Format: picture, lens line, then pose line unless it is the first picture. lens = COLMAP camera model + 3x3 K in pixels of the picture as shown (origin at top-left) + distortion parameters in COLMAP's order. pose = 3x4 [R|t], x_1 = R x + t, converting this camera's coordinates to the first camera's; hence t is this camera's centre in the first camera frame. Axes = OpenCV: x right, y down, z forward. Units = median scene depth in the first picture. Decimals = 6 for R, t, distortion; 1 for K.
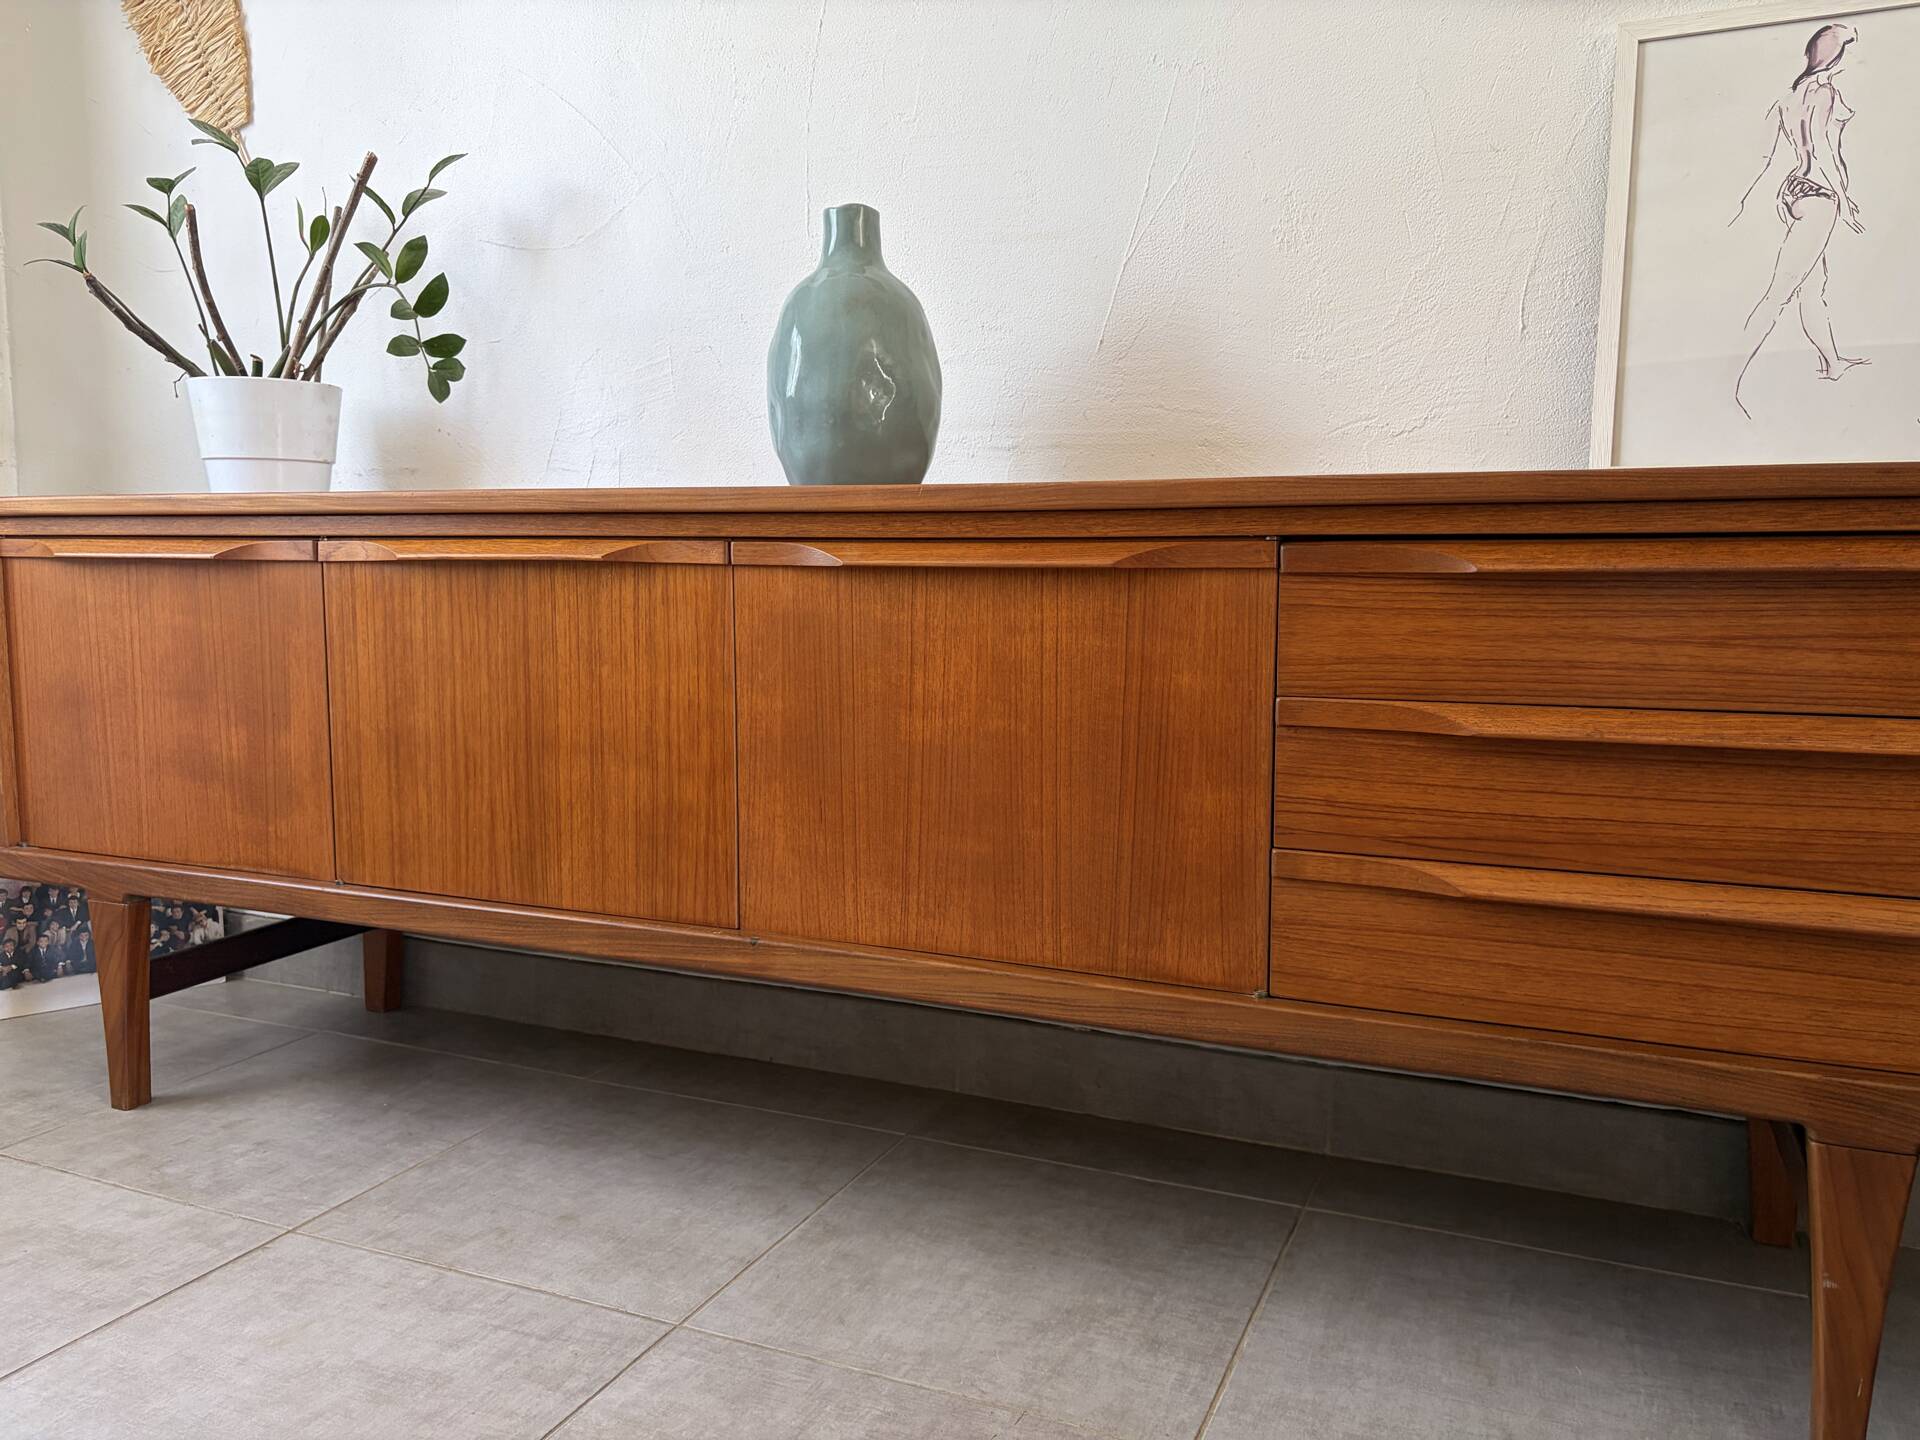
lens RADIAL K [[1456.0, 0, 965.3], [0, 1456.0, 718.9], [0, 0, 1]] dist [0.047828, -0.054215]
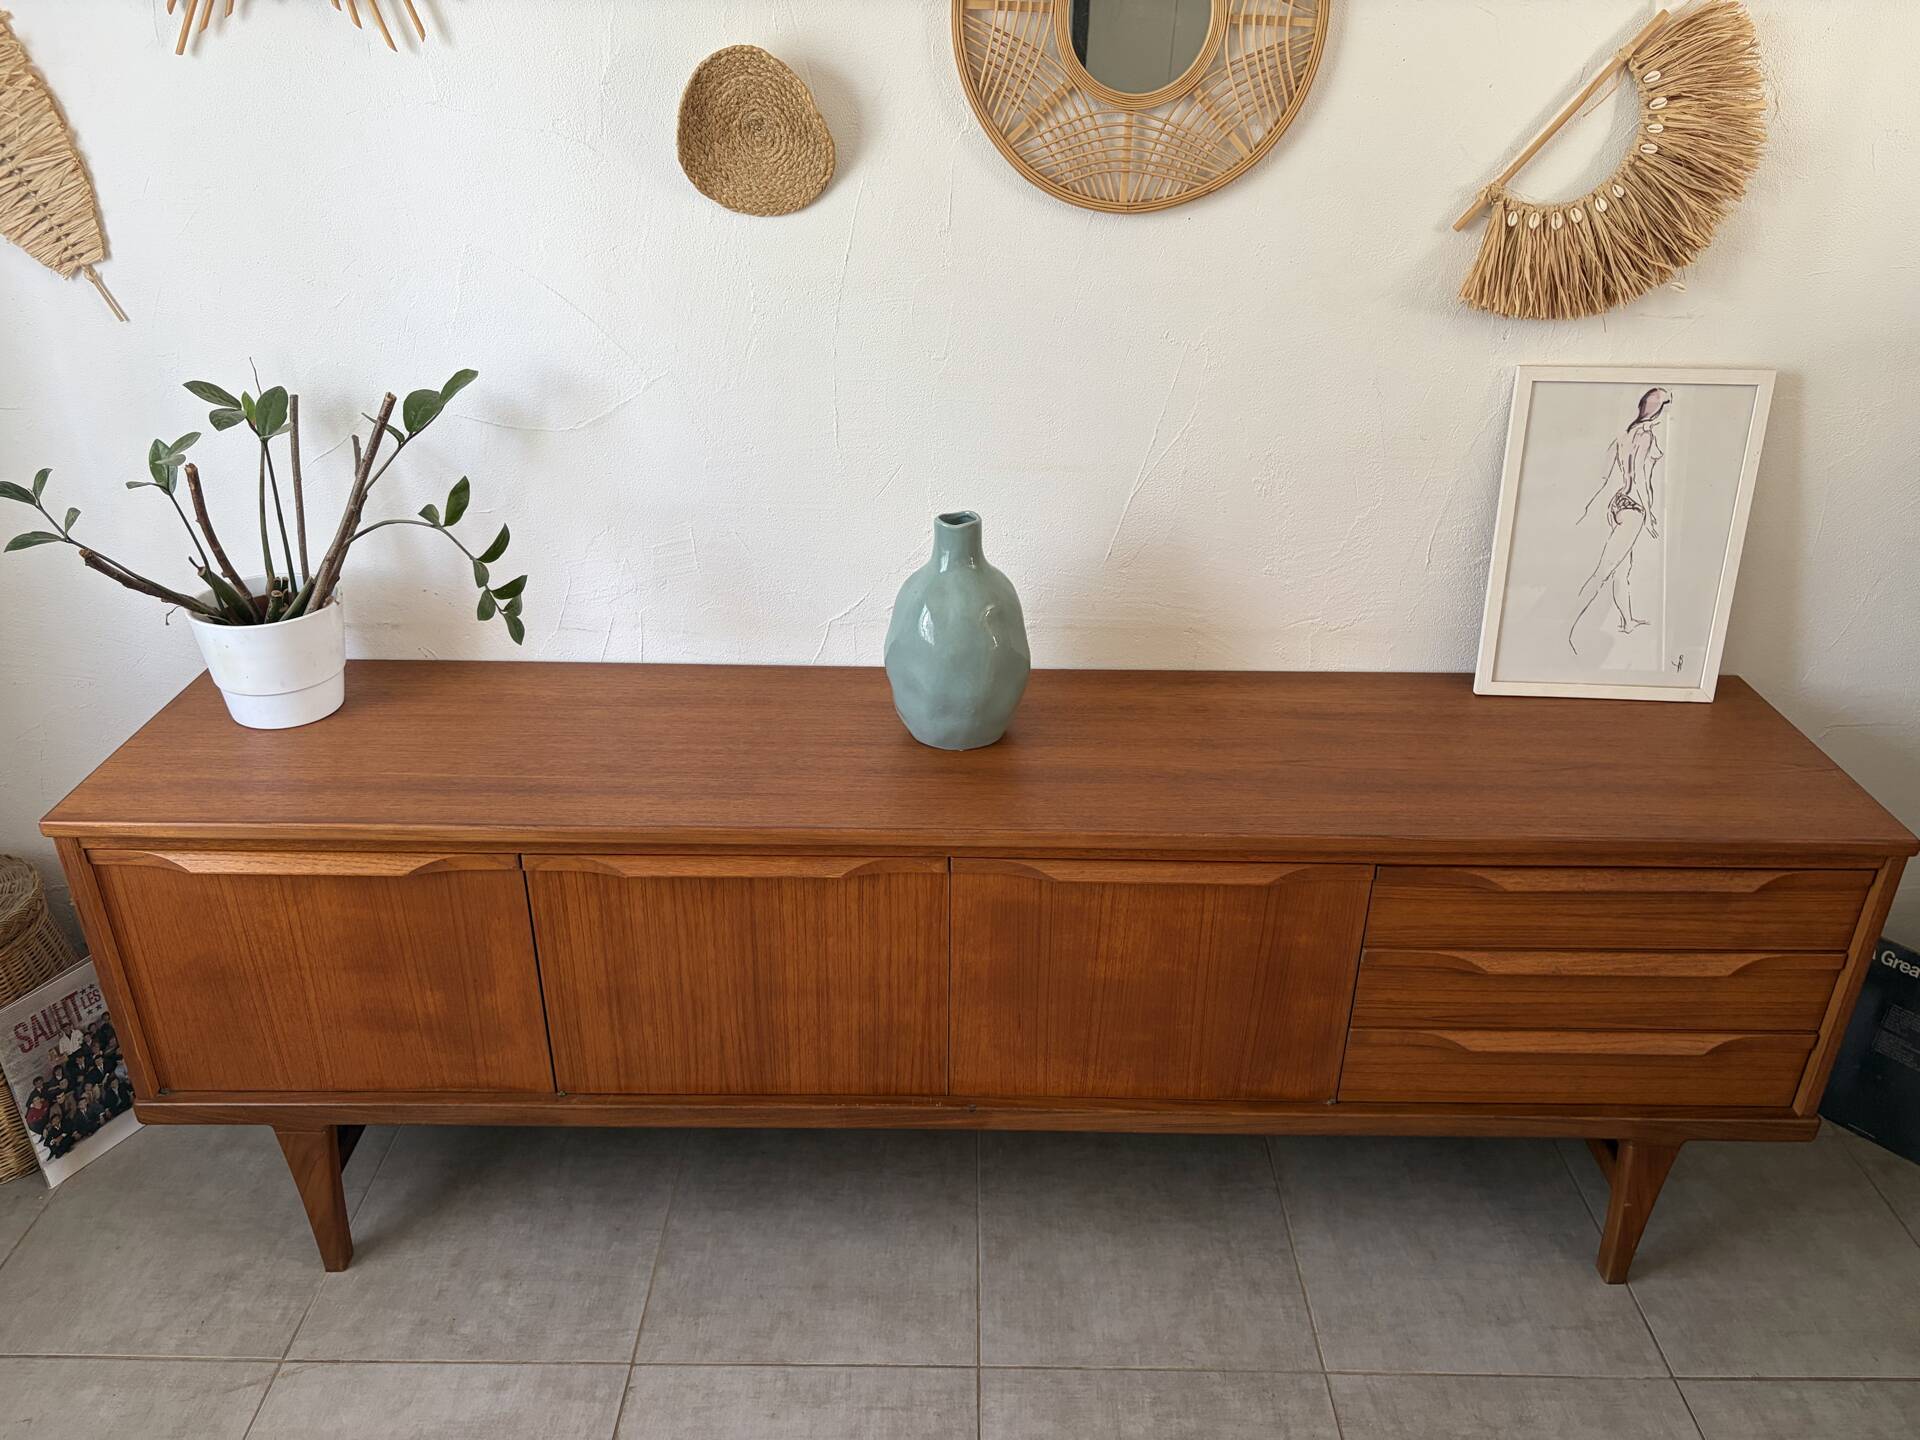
lens RADIAL K [[1456.0, 0, 969.9], [0, 1456.0, 730.9], [0, 0, 1]] dist [0.047828, -0.054215]
pose [[0.917920, -0.174365, 0.356398, -0.540081], [0.033156, 0.928827, 0.369027, -0.646947], [-0.395377, -0.326920, 0.858370, -0.067666]]
